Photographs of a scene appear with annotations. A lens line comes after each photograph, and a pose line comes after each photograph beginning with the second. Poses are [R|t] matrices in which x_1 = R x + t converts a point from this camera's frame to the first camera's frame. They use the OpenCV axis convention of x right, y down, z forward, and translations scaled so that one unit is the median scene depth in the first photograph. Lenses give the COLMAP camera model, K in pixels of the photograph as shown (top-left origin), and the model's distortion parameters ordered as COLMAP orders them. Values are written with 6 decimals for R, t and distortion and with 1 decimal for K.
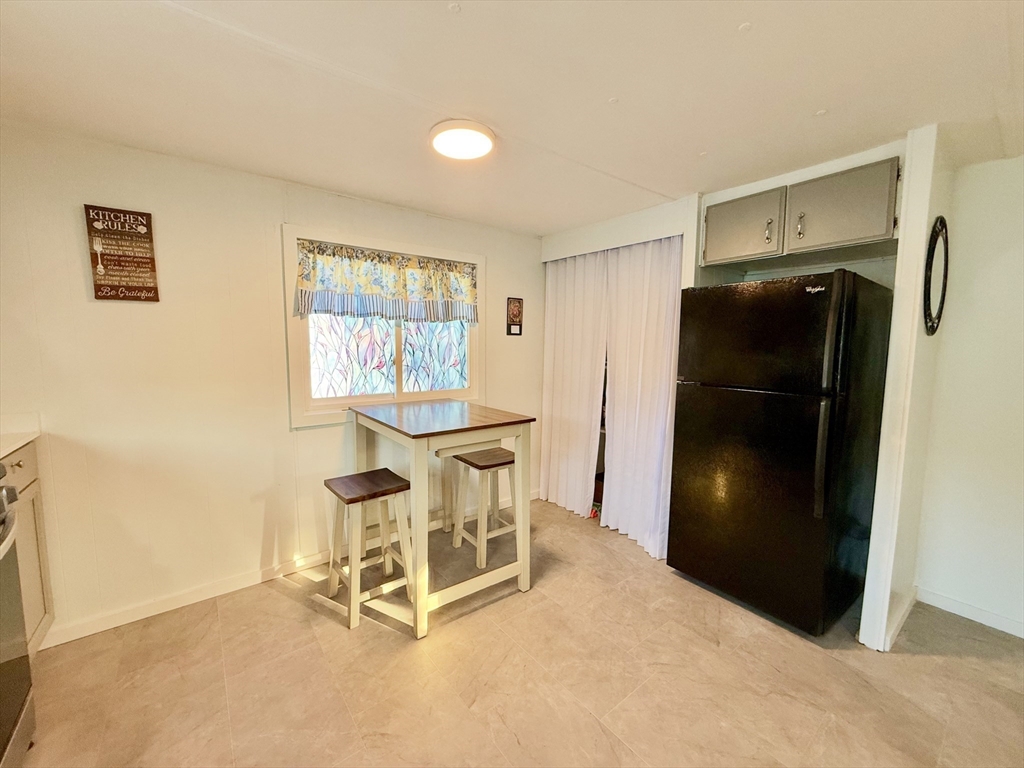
lens RADIAL K [[411.1, 0, 512.0], [0, 411.1, 384.0], [0, 0, 1]] dist [0.000134, -0.000091]
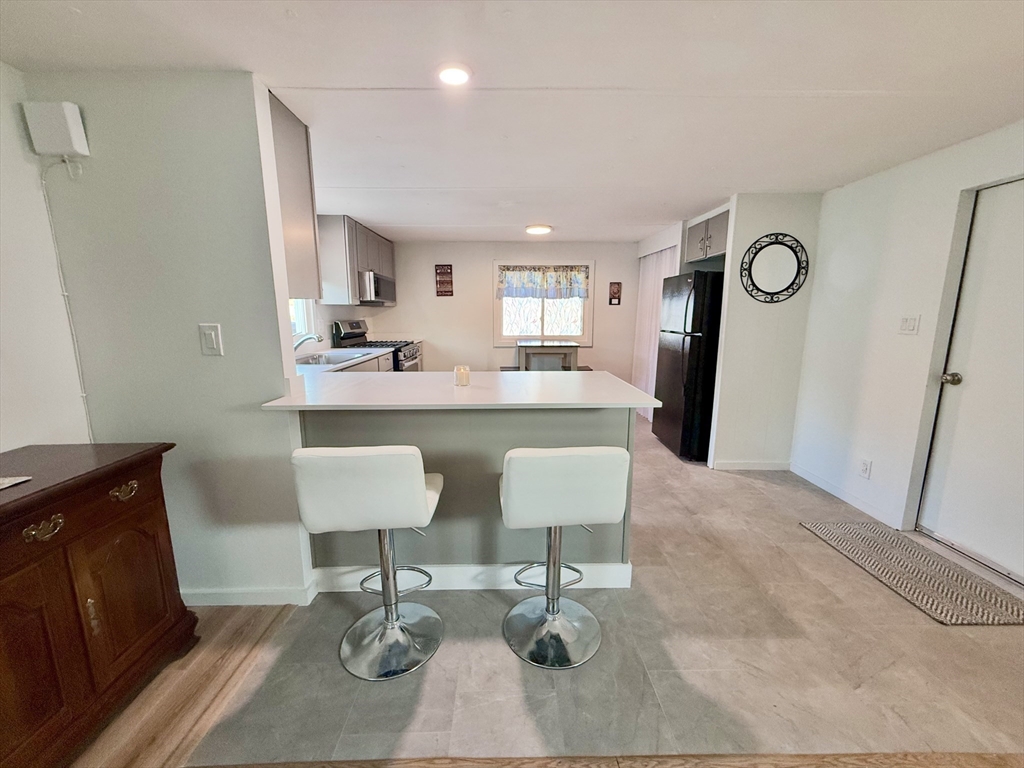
lens RADIAL K [[411.1, 0, 512.0], [0, 411.1, 384.0], [0, 0, 1]] dist [0.000134, -0.000091]
pose [[0.799382, 0.097039, -0.592935, 0.898919], [-0.052080, 0.994348, 0.092520, 0.089153], [0.598562, -0.043079, 0.799918, -0.780919]]
